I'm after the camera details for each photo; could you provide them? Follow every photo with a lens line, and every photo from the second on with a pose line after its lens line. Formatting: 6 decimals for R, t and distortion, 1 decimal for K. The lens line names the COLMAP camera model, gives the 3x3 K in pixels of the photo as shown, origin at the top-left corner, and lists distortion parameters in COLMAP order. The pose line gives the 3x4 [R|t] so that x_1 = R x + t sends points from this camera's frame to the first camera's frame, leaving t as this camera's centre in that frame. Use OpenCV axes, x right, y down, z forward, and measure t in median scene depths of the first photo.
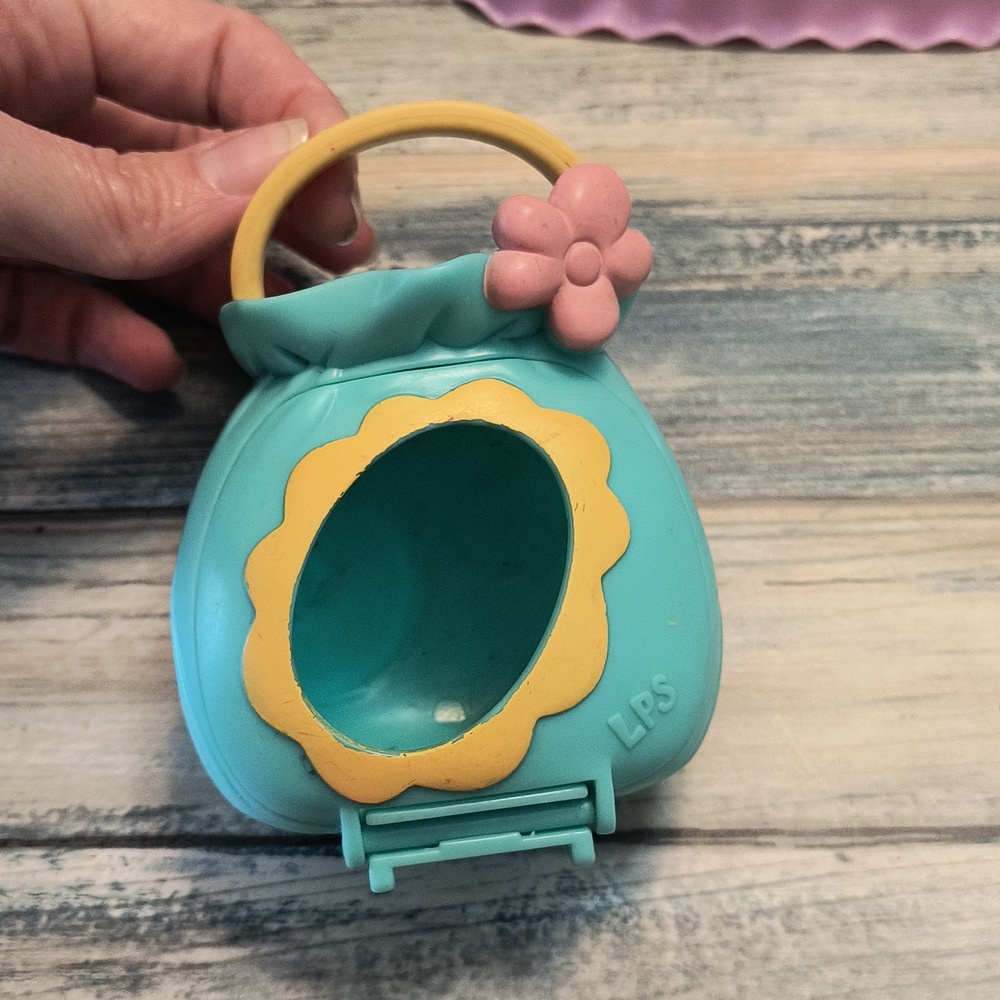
lens RADIAL K [[1573.3, 0, 501.6], [0, 1573.3, 501.8], [0, 0, 1]] dist [-0.006118, 0.000000]
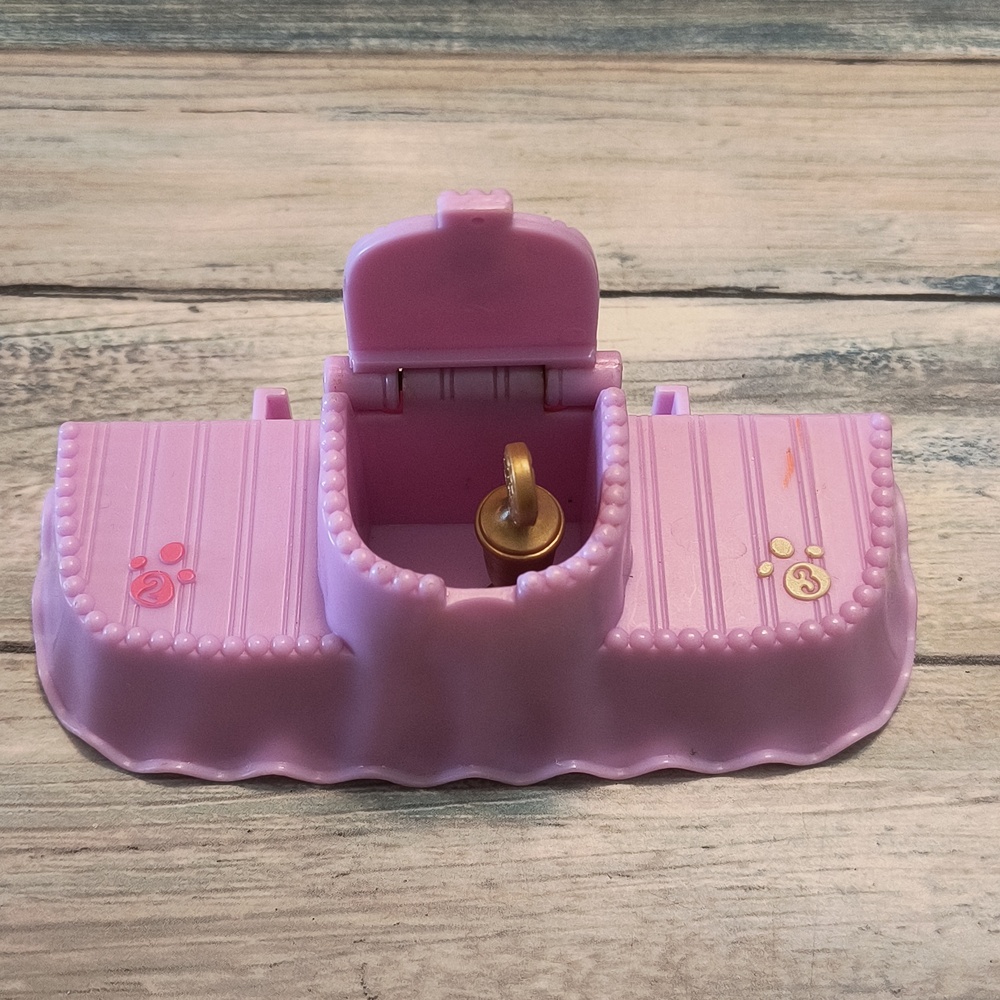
lens RADIAL K [[1573.3, 0, 496.2], [0, 1573.3, 495.6], [0, 0, 1]] dist [-0.006118, 0.000000]
pose [[0.999444, 0.032692, 0.006538, 0.425096], [-0.032020, 0.995874, -0.084911, 0.442946], [-0.009286, 0.084654, 0.996367, -0.082986]]
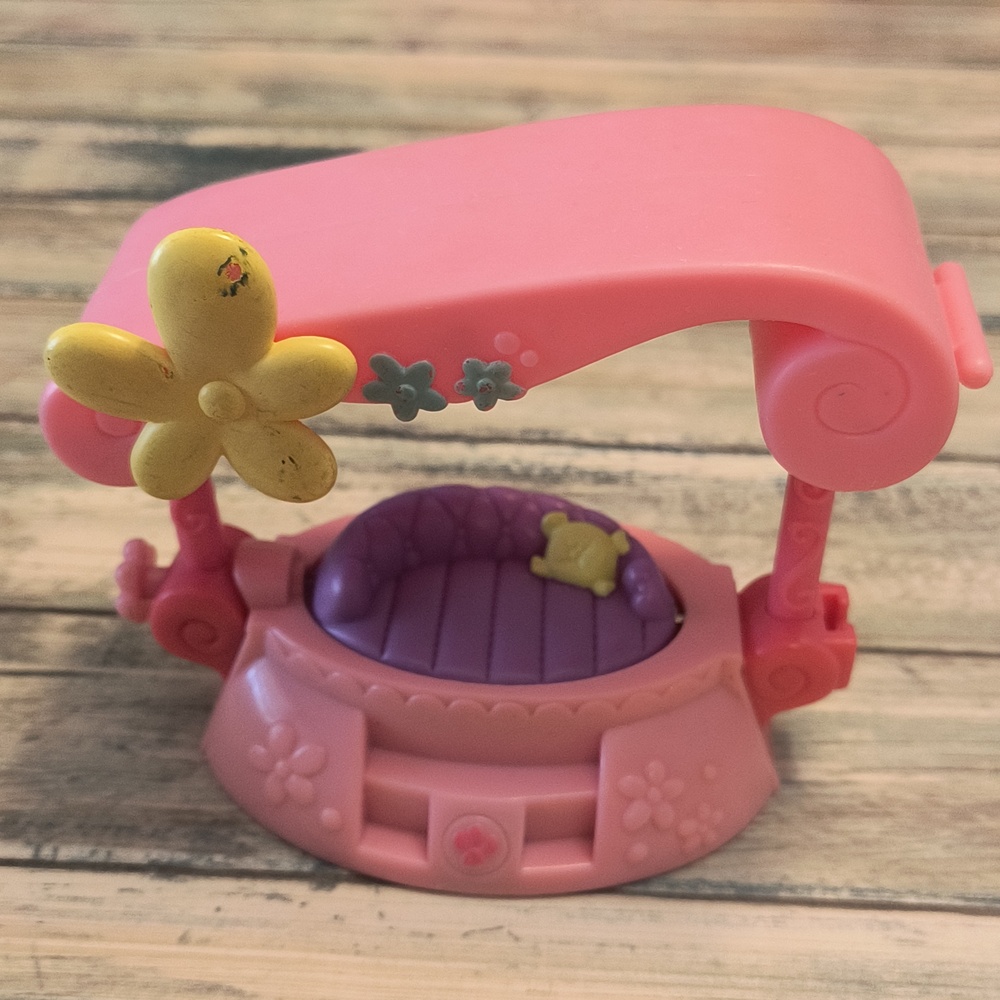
lens RADIAL K [[1573.3, 0, 502.0], [0, 1573.3, 503.2], [0, 0, 1]] dist [-0.006118, 0.000000]
pose [[0.997905, 0.063993, -0.009507, -0.243686], [-0.061662, 0.896333, -0.439072, 0.942829], [-0.019576, 0.438739, 0.898401, -0.320971]]
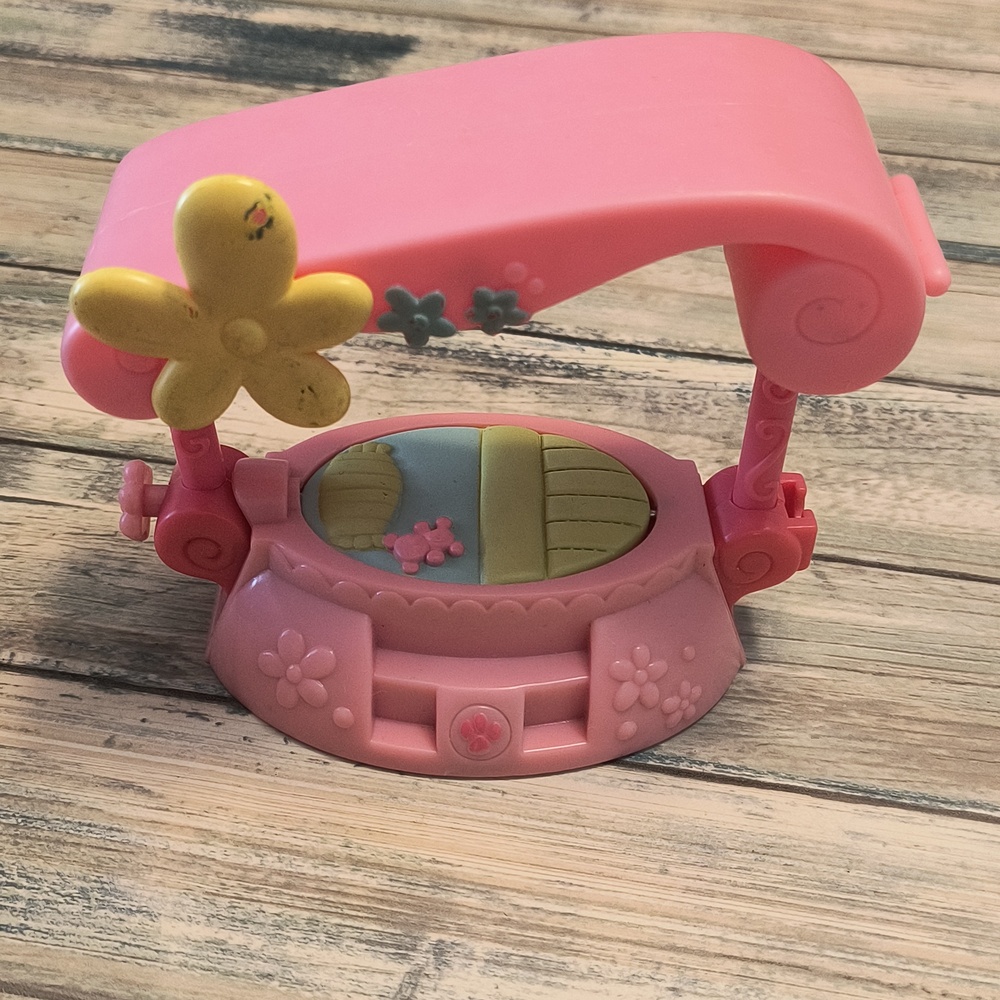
lens RADIAL K [[1573.3, 0, 497.0], [0, 1573.3, 496.7], [0, 0, 1]] dist [-0.006118, 0.000000]
pose [[0.984011, 0.156959, -0.084181, -0.088211], [-0.177117, 0.912131, -0.369657, 0.973589], [0.018763, 0.378657, 0.925347, -0.408869]]
